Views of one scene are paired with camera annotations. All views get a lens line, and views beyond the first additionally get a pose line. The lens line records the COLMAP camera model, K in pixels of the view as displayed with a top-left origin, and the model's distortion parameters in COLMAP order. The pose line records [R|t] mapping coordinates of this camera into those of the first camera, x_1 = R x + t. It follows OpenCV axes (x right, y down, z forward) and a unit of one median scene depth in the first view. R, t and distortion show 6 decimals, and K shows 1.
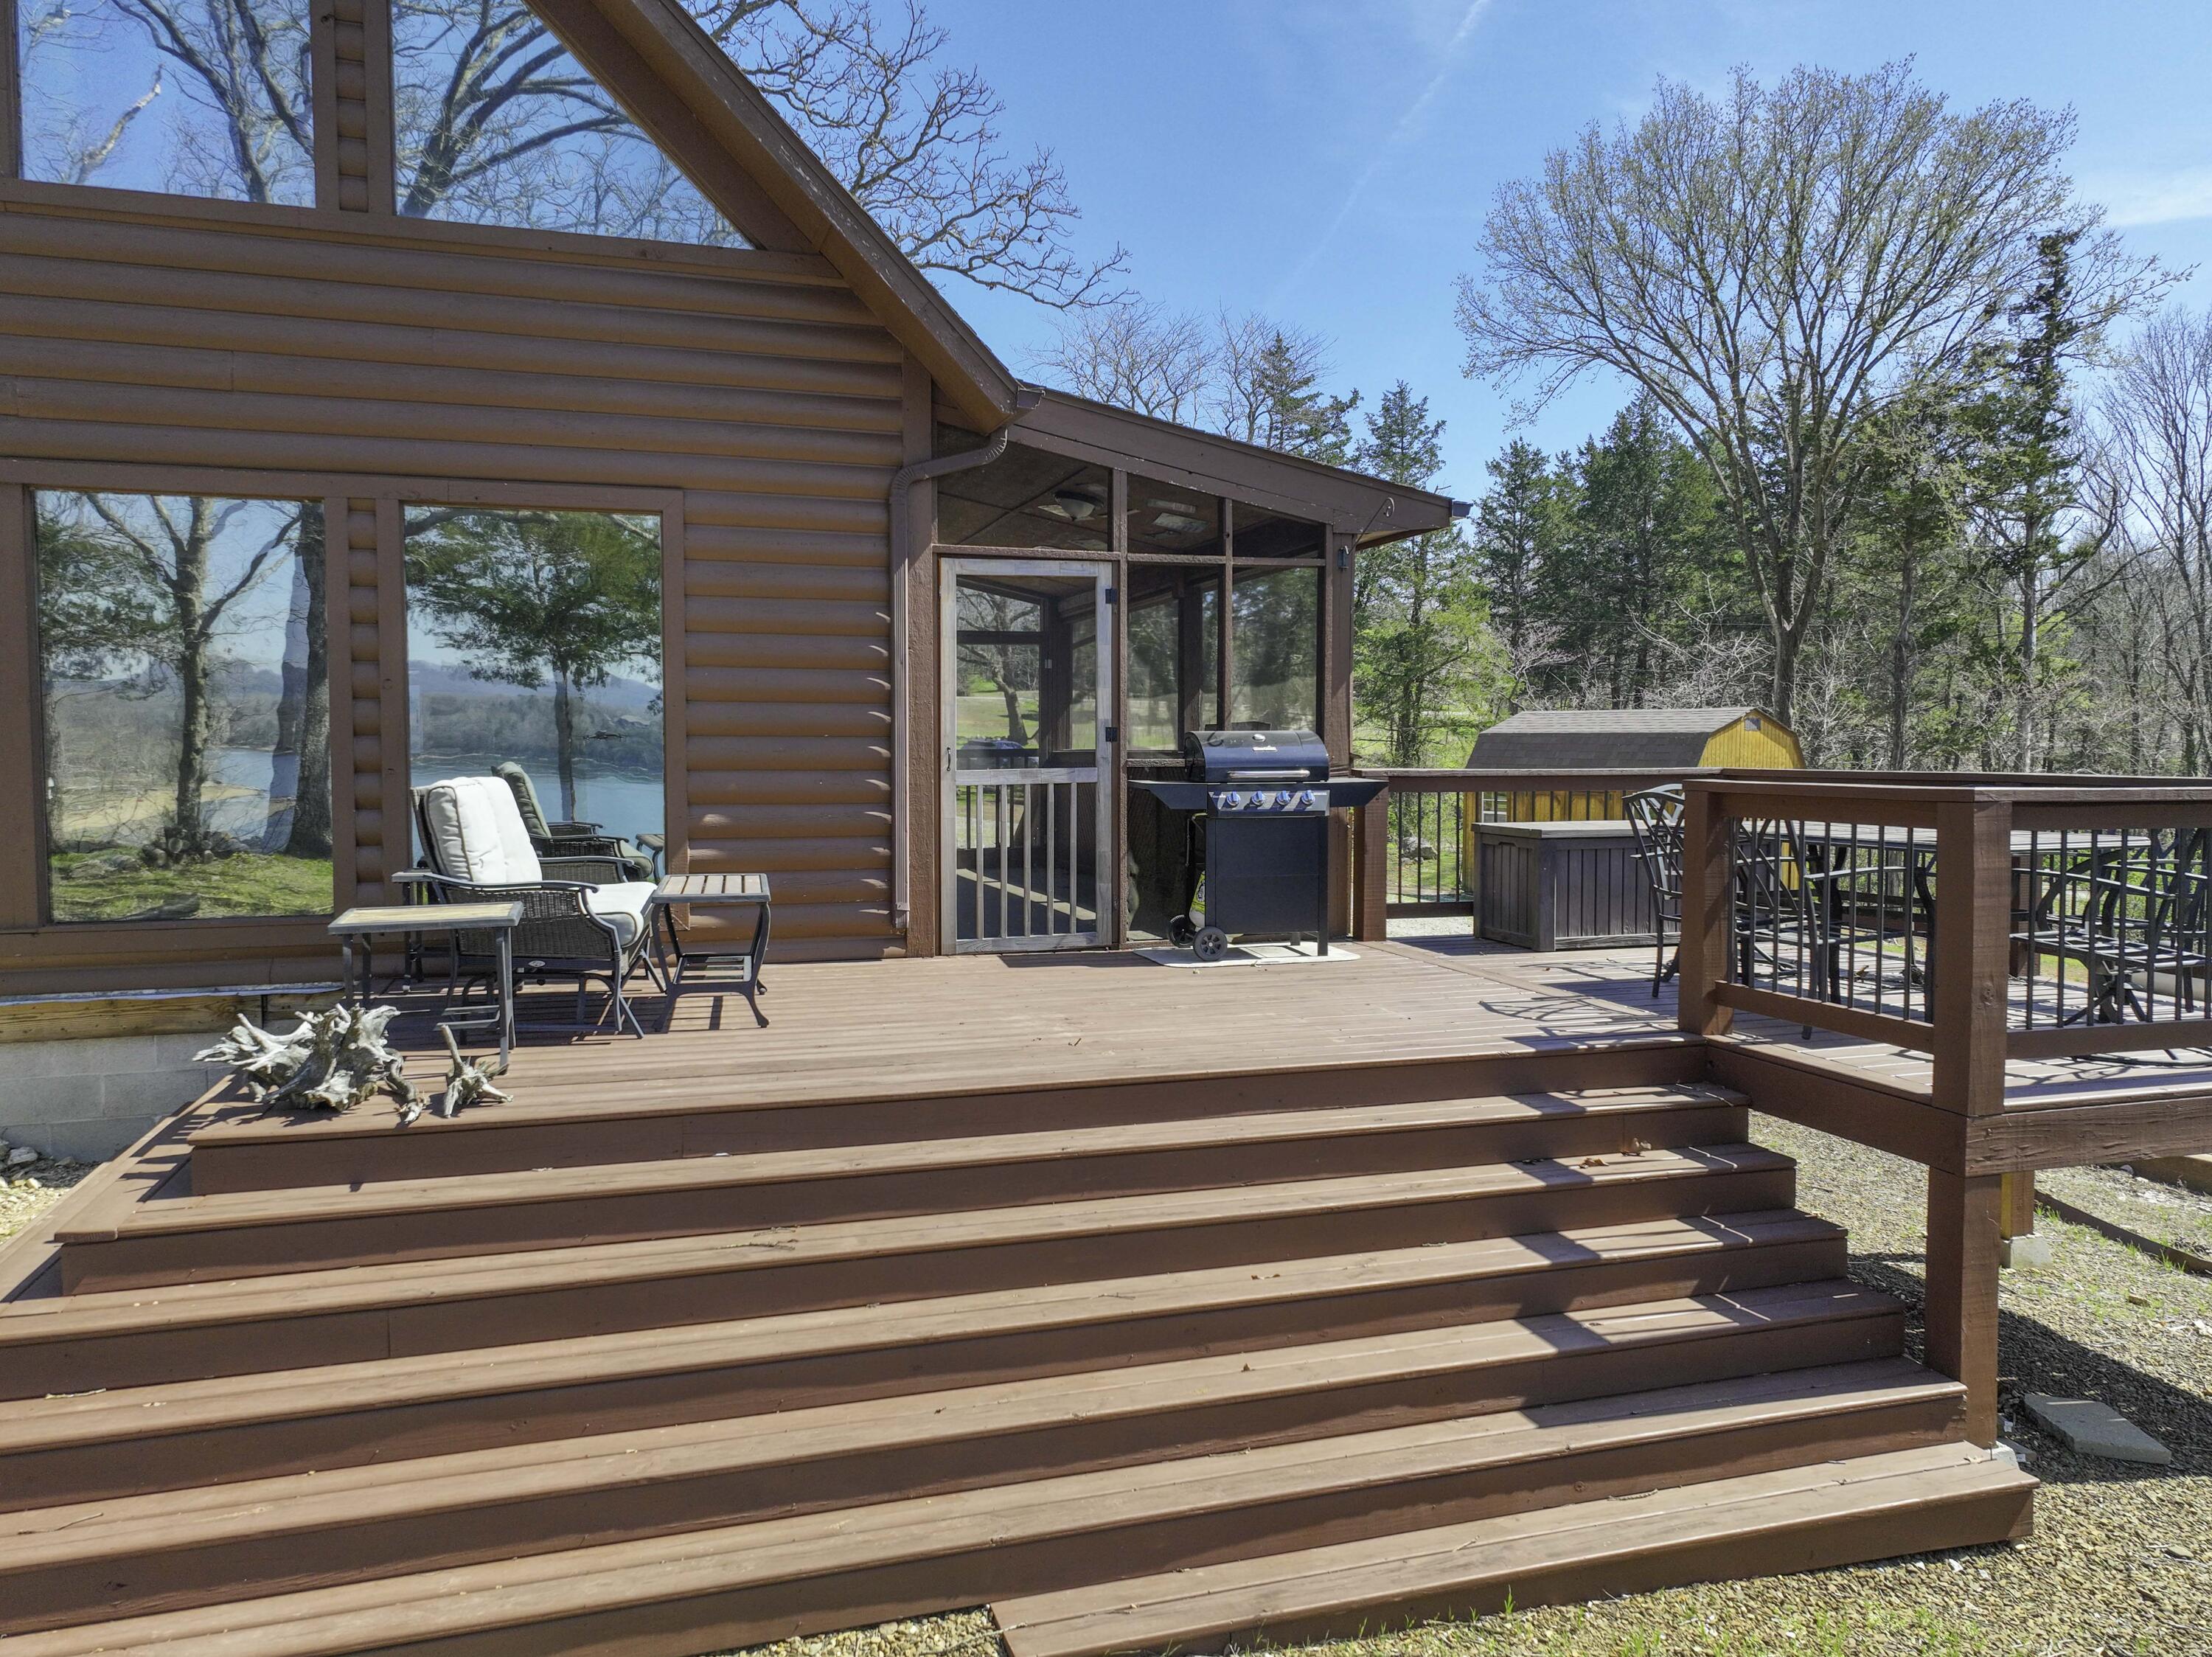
lens RADIAL K [[1576.9, 0, 1106.0], [0, 1576.9, 828.5], [0, 0, 1]] dist [0.007825, 0.008613]
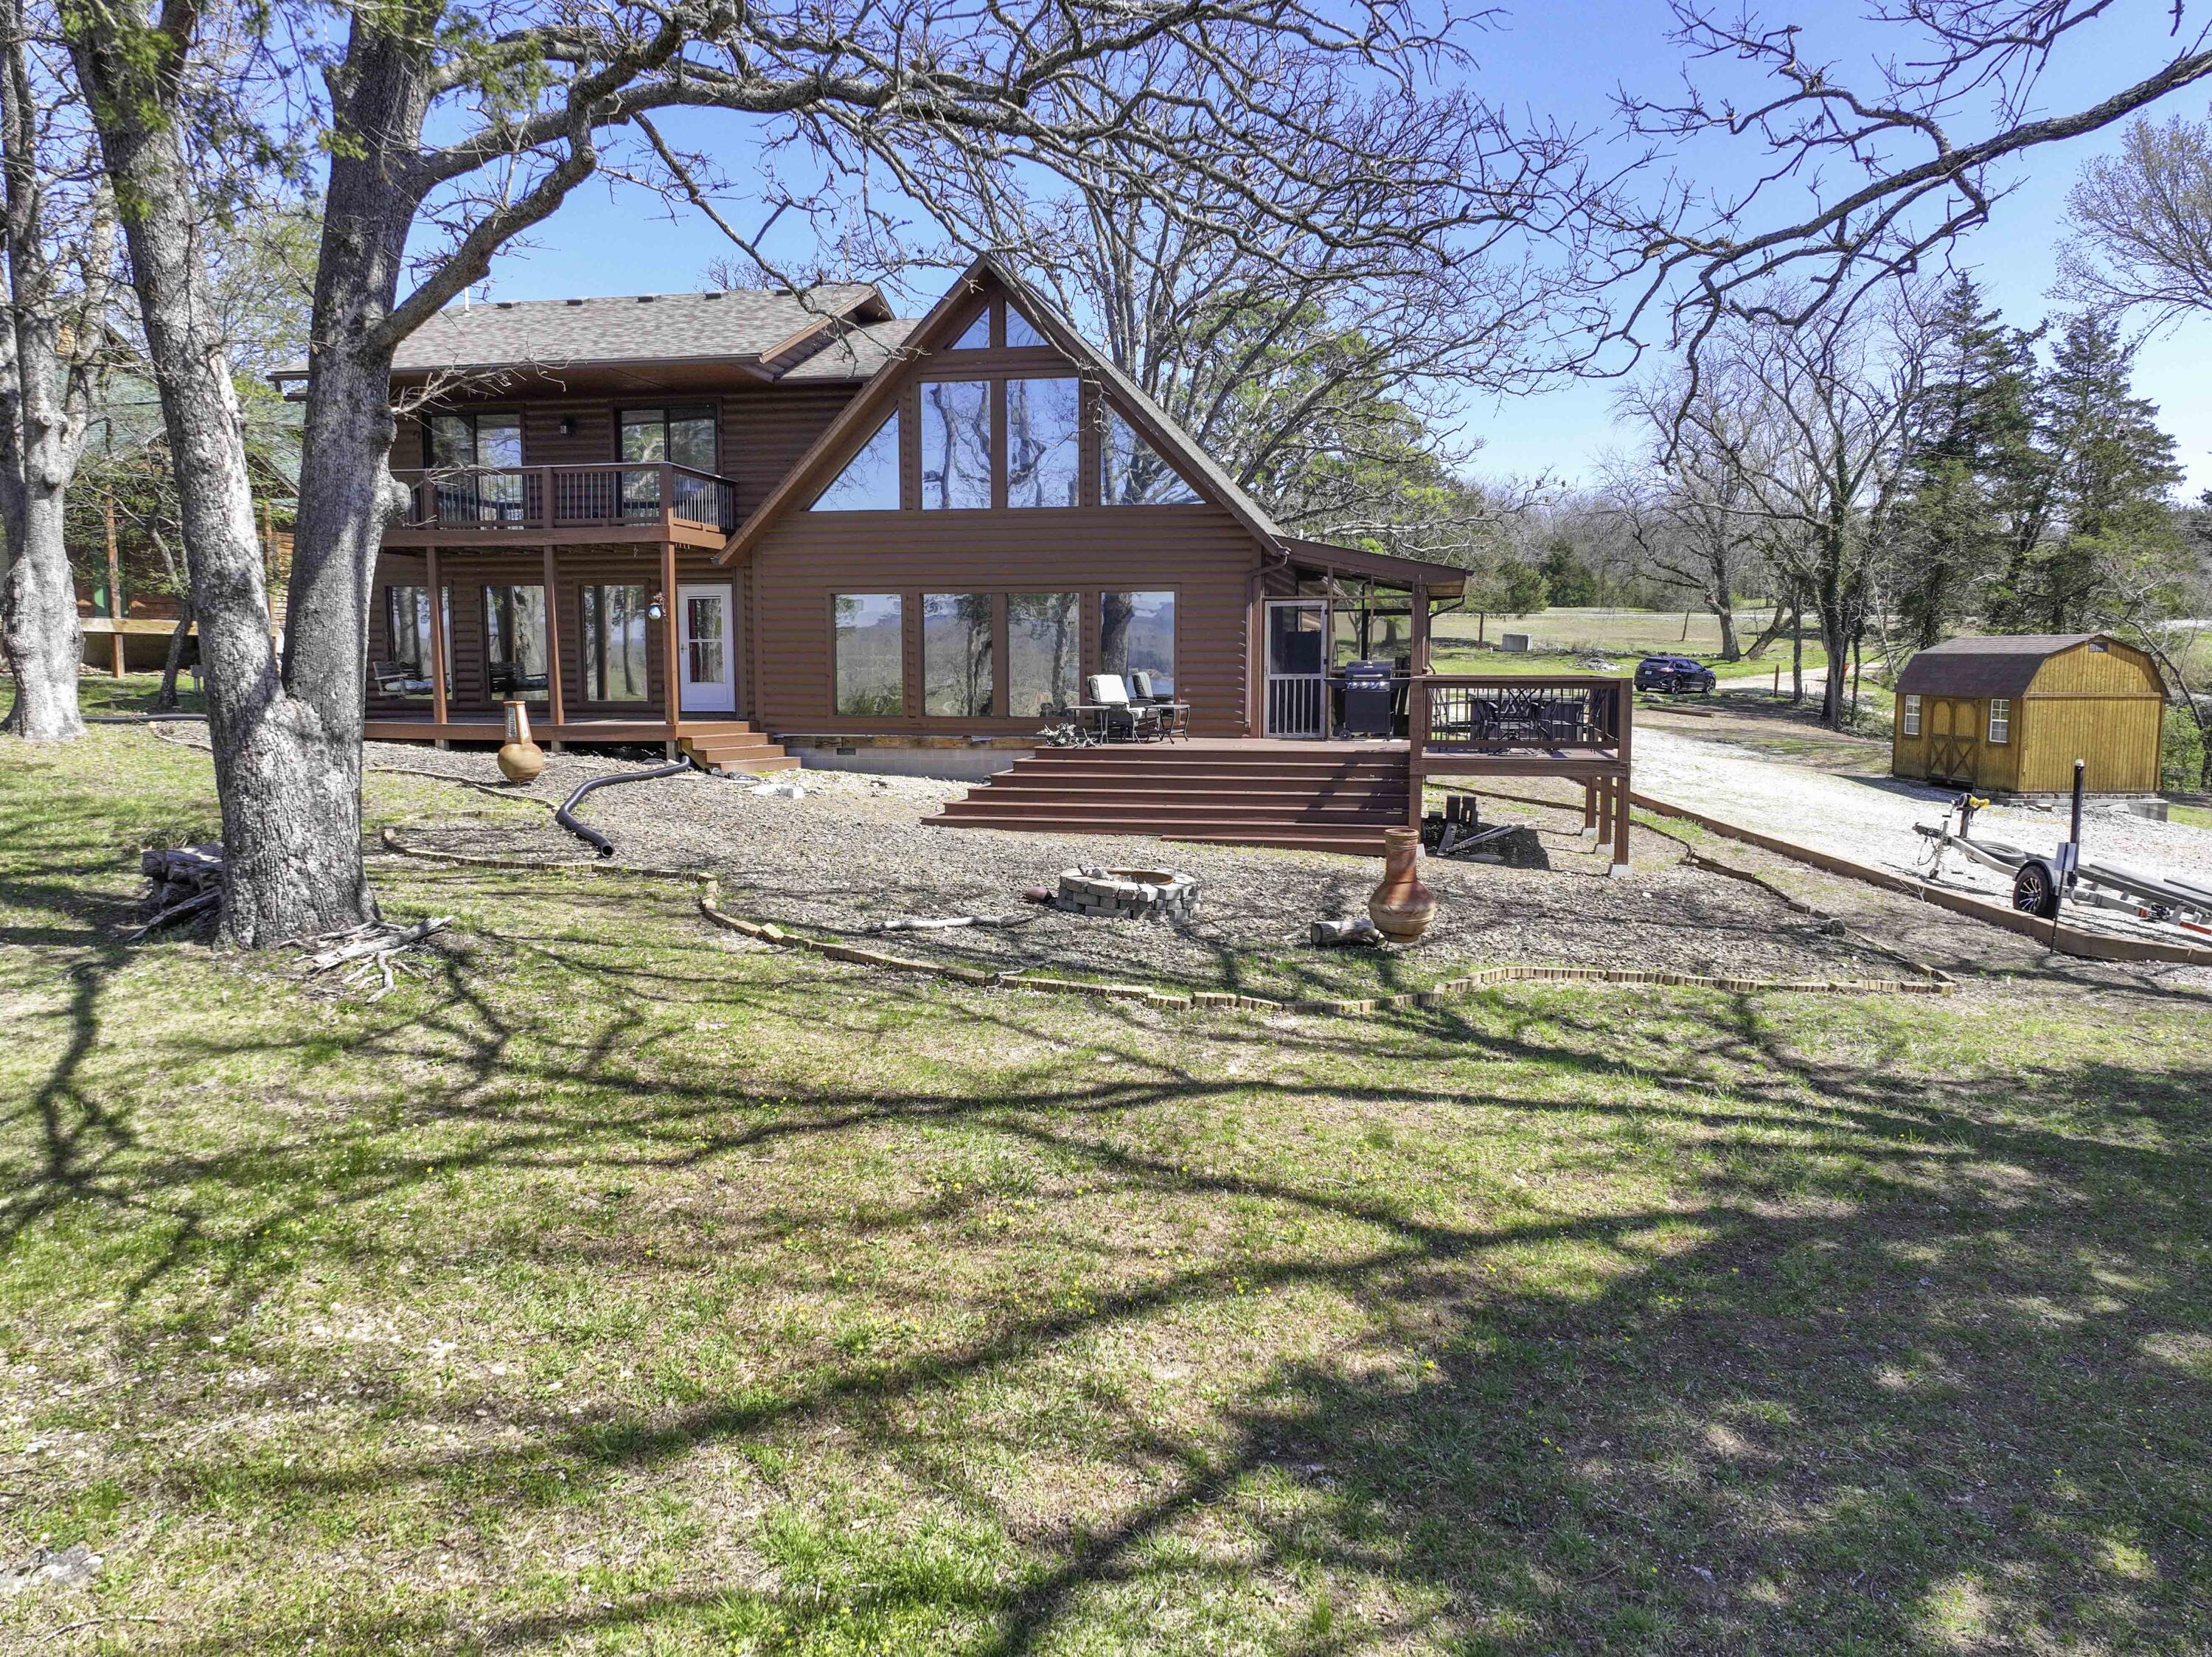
lens RADIAL K [[1560.1, 0, 1126.2], [0, 1560.1, 826.6], [0, 0, 1]] dist [0.001135, -0.000099]
pose [[0.877425, 0.049870, -0.477116, 1.028152], [-0.024202, 0.997917, 0.059797, 0.075572], [0.479104, -0.040920, 0.876804, -1.609985]]
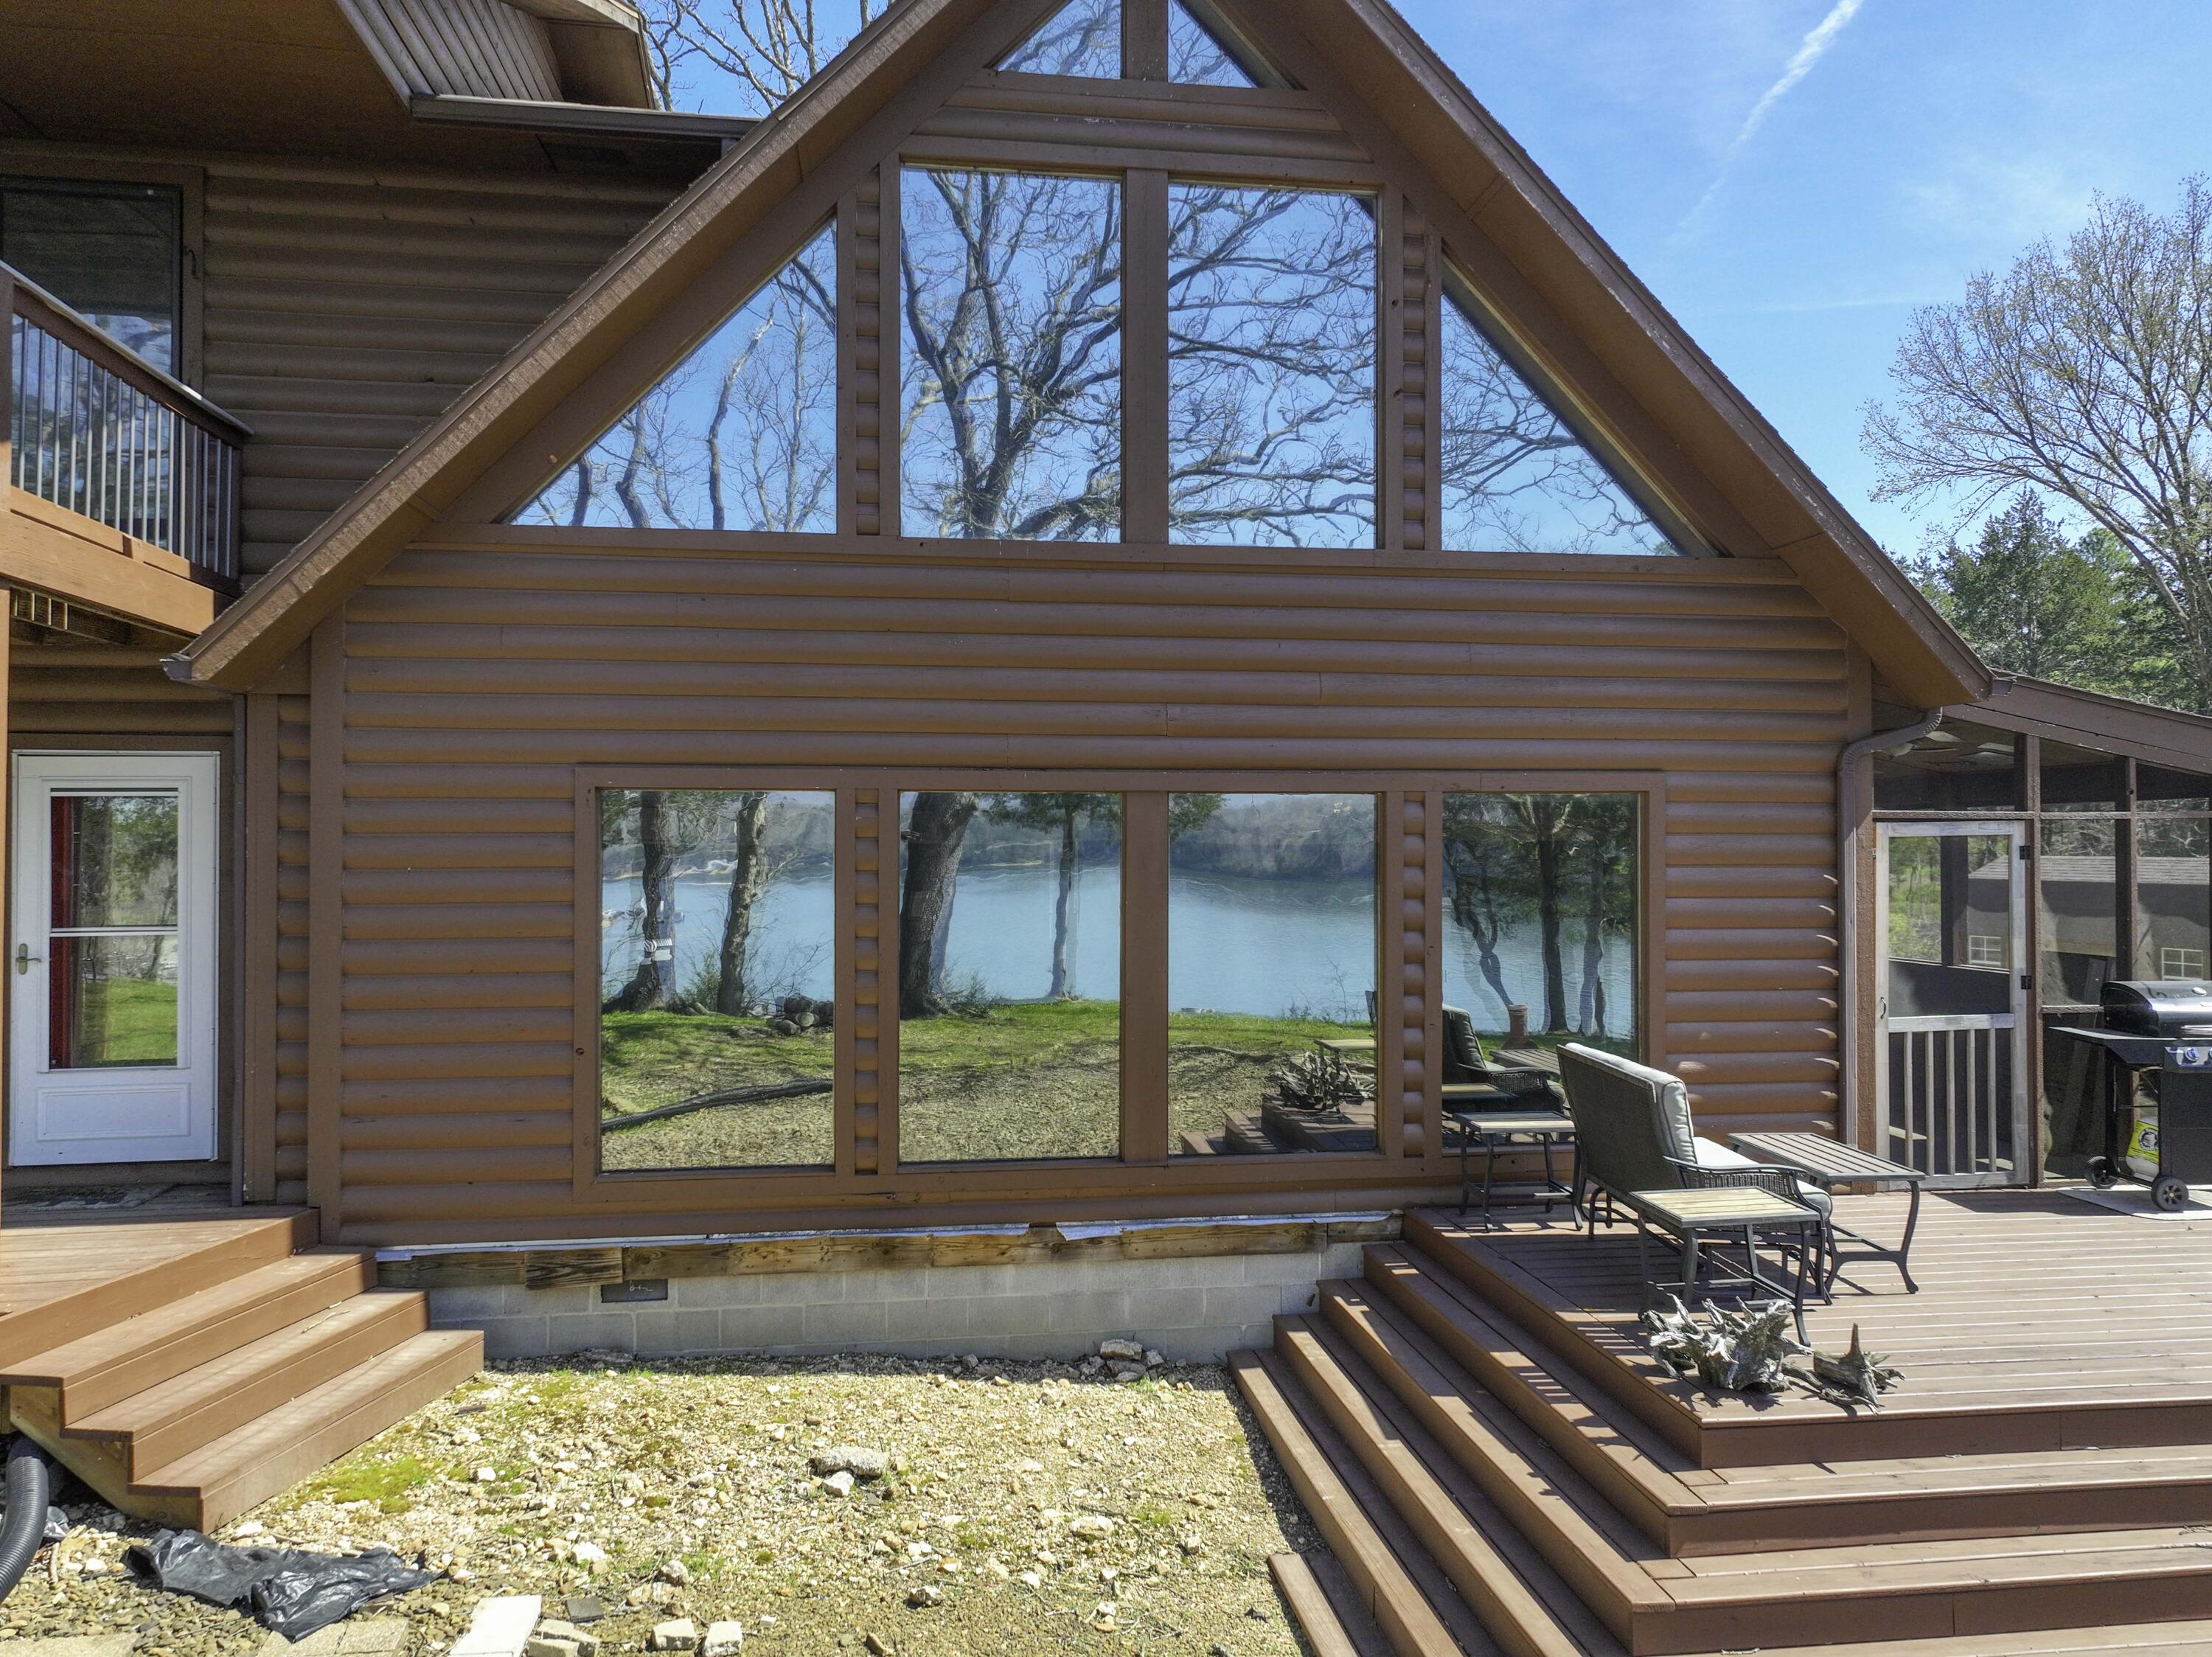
lens RADIAL K [[1576.9, 0, 1106.0], [0, 1576.9, 828.5], [0, 0, 1]] dist [0.007825, 0.008613]
pose [[0.986845, -0.003507, -0.161629, -0.433592], [-0.006886, 0.997945, -0.063698, -0.090859], [0.161520, 0.063973, 0.984794, -0.150645]]
